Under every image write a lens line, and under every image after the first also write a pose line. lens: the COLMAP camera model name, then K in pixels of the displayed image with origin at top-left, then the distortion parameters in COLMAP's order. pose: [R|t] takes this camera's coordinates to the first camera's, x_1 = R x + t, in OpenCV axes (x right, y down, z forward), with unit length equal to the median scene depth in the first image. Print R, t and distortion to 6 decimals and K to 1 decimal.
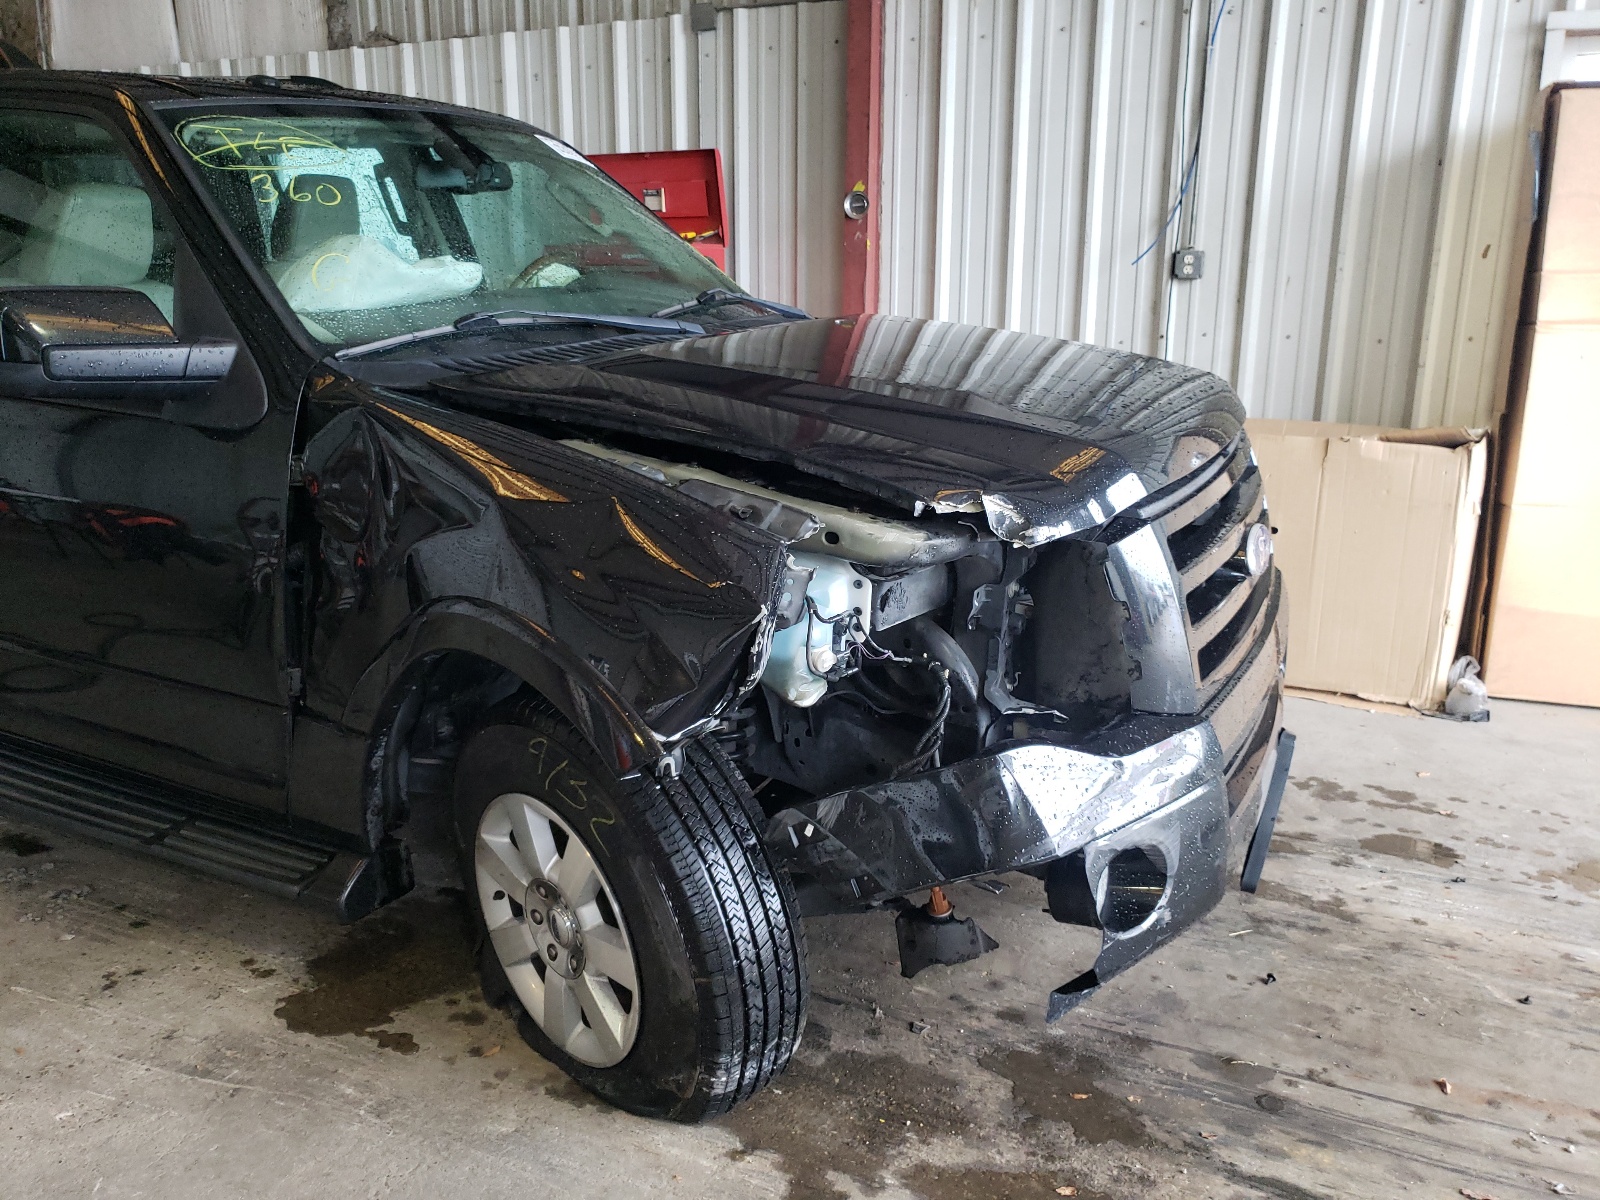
lens RADIAL K [[1289.4, 0, 803.4], [0, 1289.4, 592.1], [0, 0, 1]] dist [-0.009192, 0.050493]
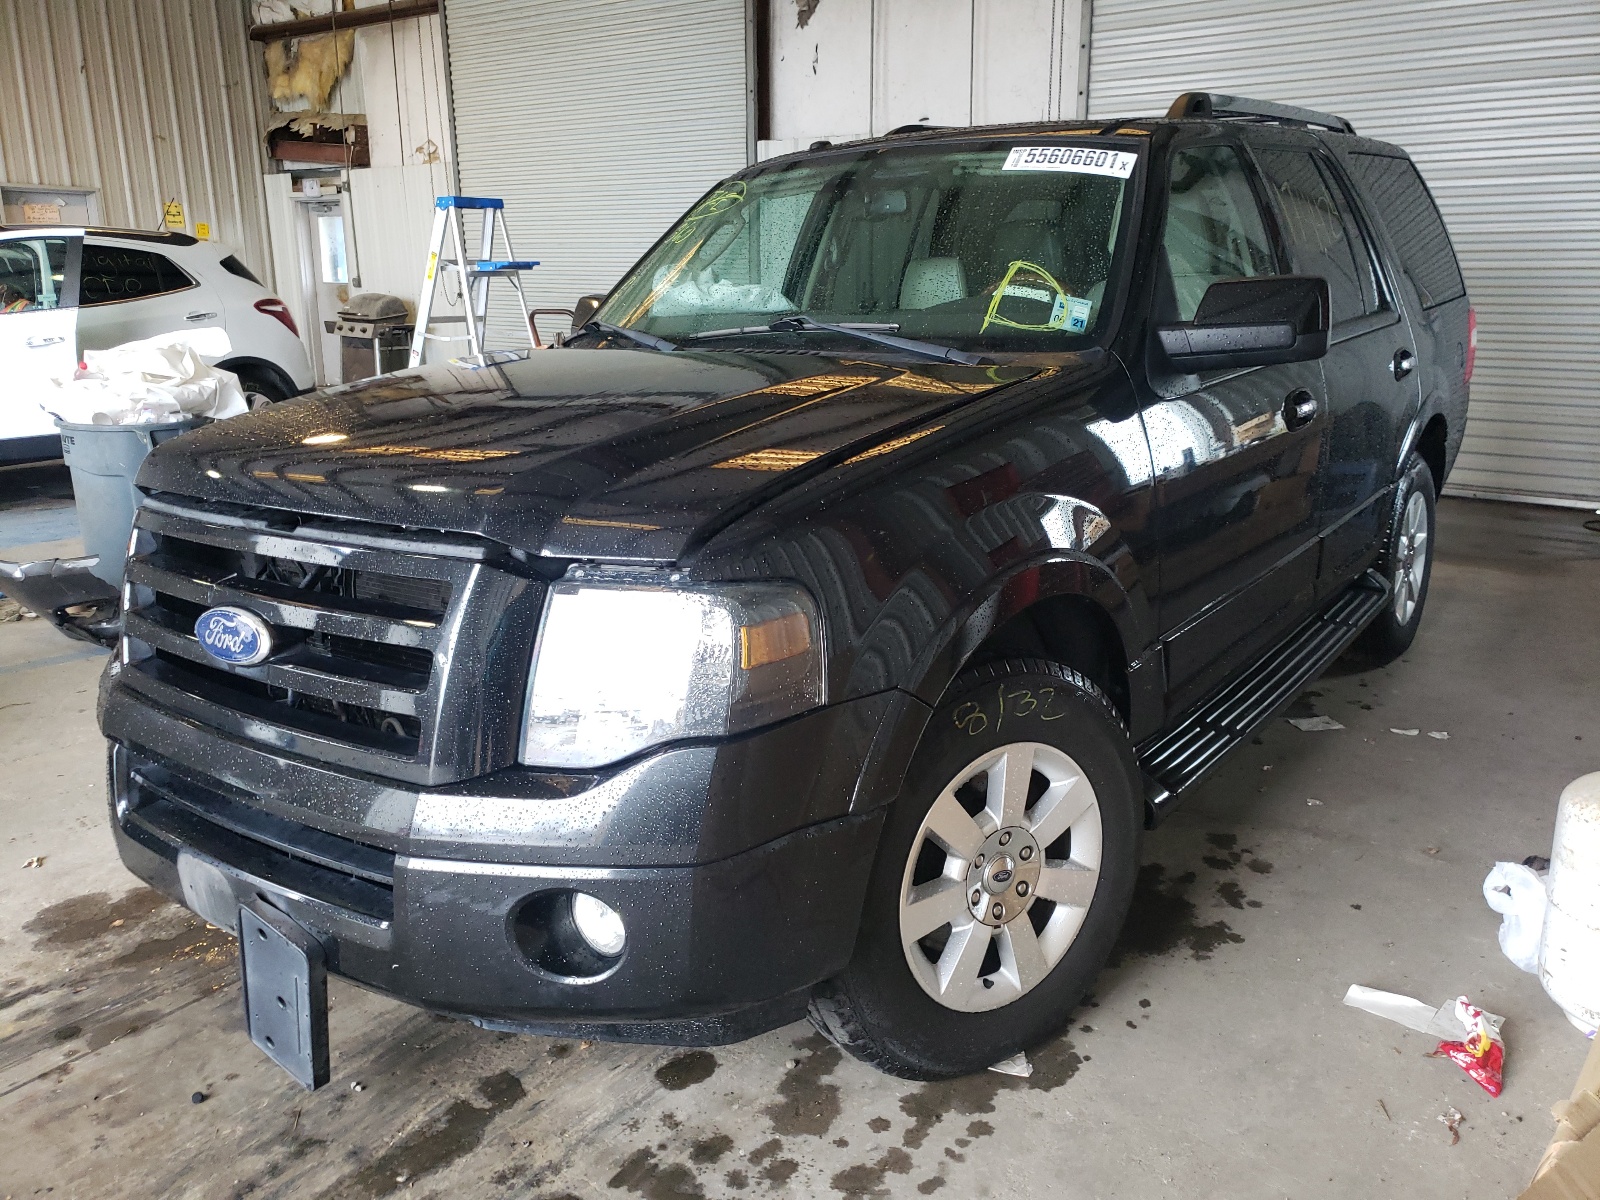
lens RADIAL K [[1289.4, 0, 803.4], [0, 1289.4, 592.1], [0, 0, 1]] dist [-0.009192, 0.050493]
pose [[-0.202857, 0.252124, -0.946194, 1.170782], [-0.247622, 0.921670, 0.298677, -0.445984], [0.947382, 0.294888, -0.124536, 1.585411]]
